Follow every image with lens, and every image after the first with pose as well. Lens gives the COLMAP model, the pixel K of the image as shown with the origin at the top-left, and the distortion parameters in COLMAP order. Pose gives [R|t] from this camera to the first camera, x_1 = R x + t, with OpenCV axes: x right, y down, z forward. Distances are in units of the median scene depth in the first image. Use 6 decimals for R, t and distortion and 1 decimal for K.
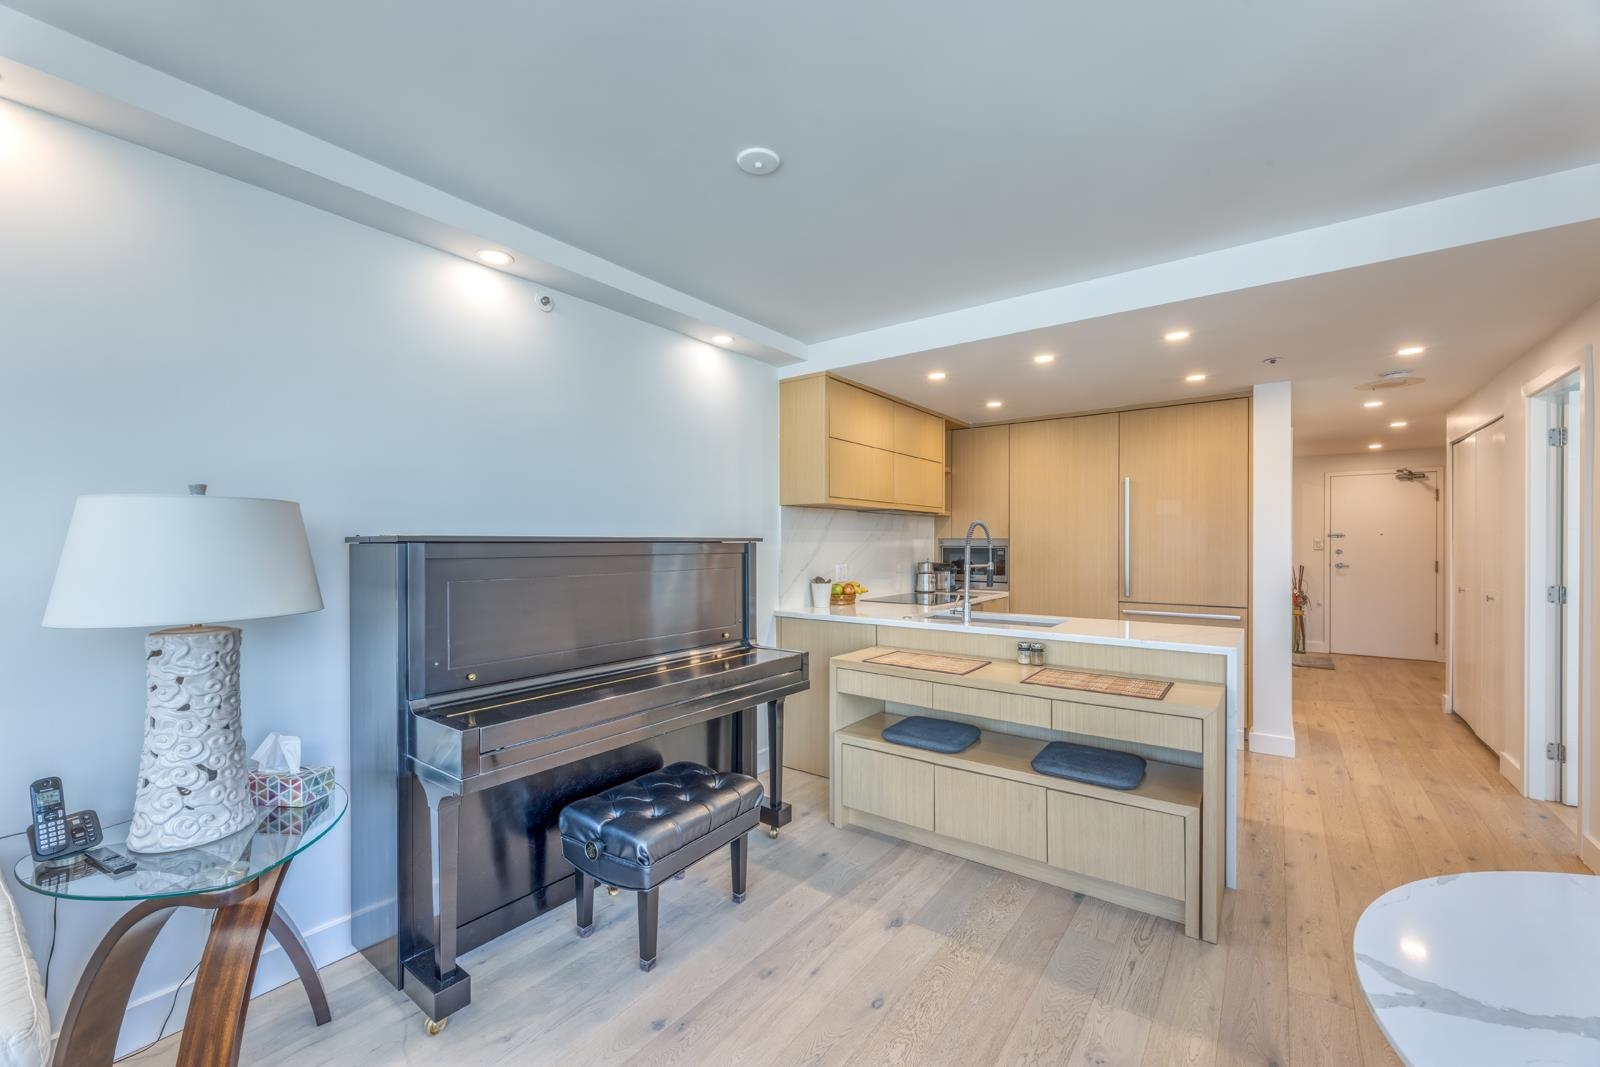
lens RADIAL K [[651.4, 0, 791.9], [0, 651.4, 544.8], [0, 0, 1]] dist [0.003868, 0.001052]
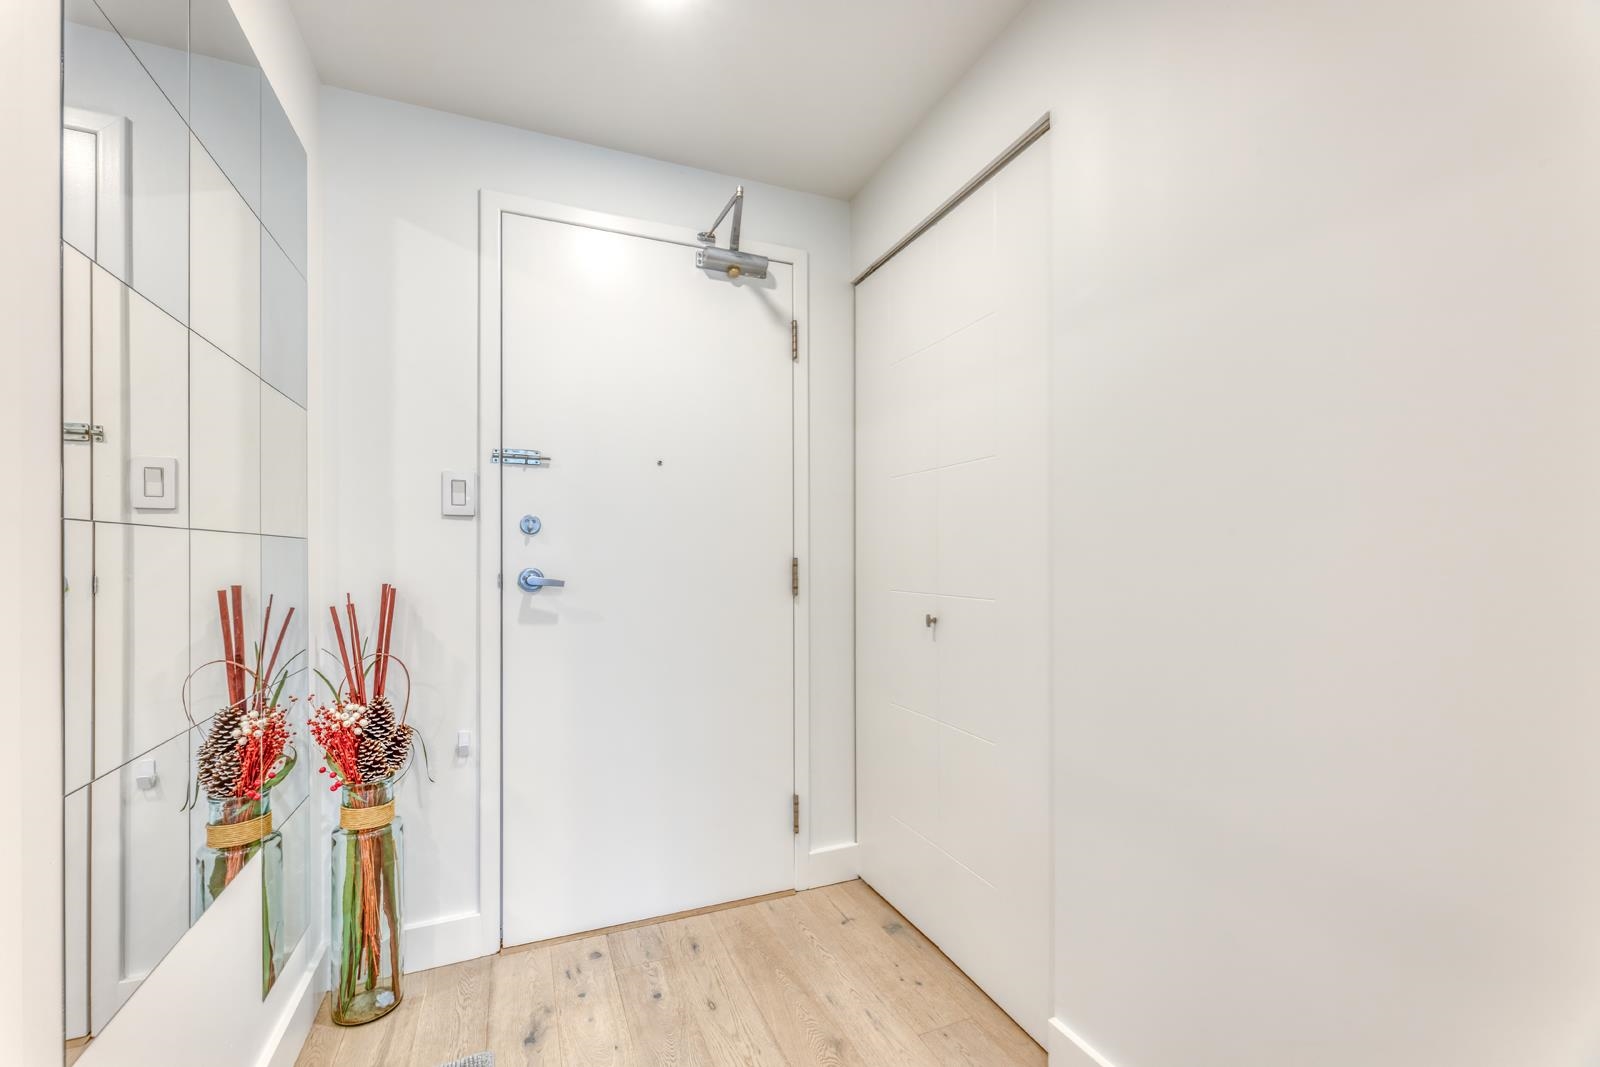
lens RADIAL K [[651.4, 0, 777.3], [0, 651.4, 565.1], [0, 0, 1]] dist [0.003868, 0.001052]
pose [[0.501690, -0.002360, 0.865044, 1.185830], [0.002399, 0.999996, 0.001337, 0.045169], [-0.865044, 0.001405, 0.501694, 1.407425]]
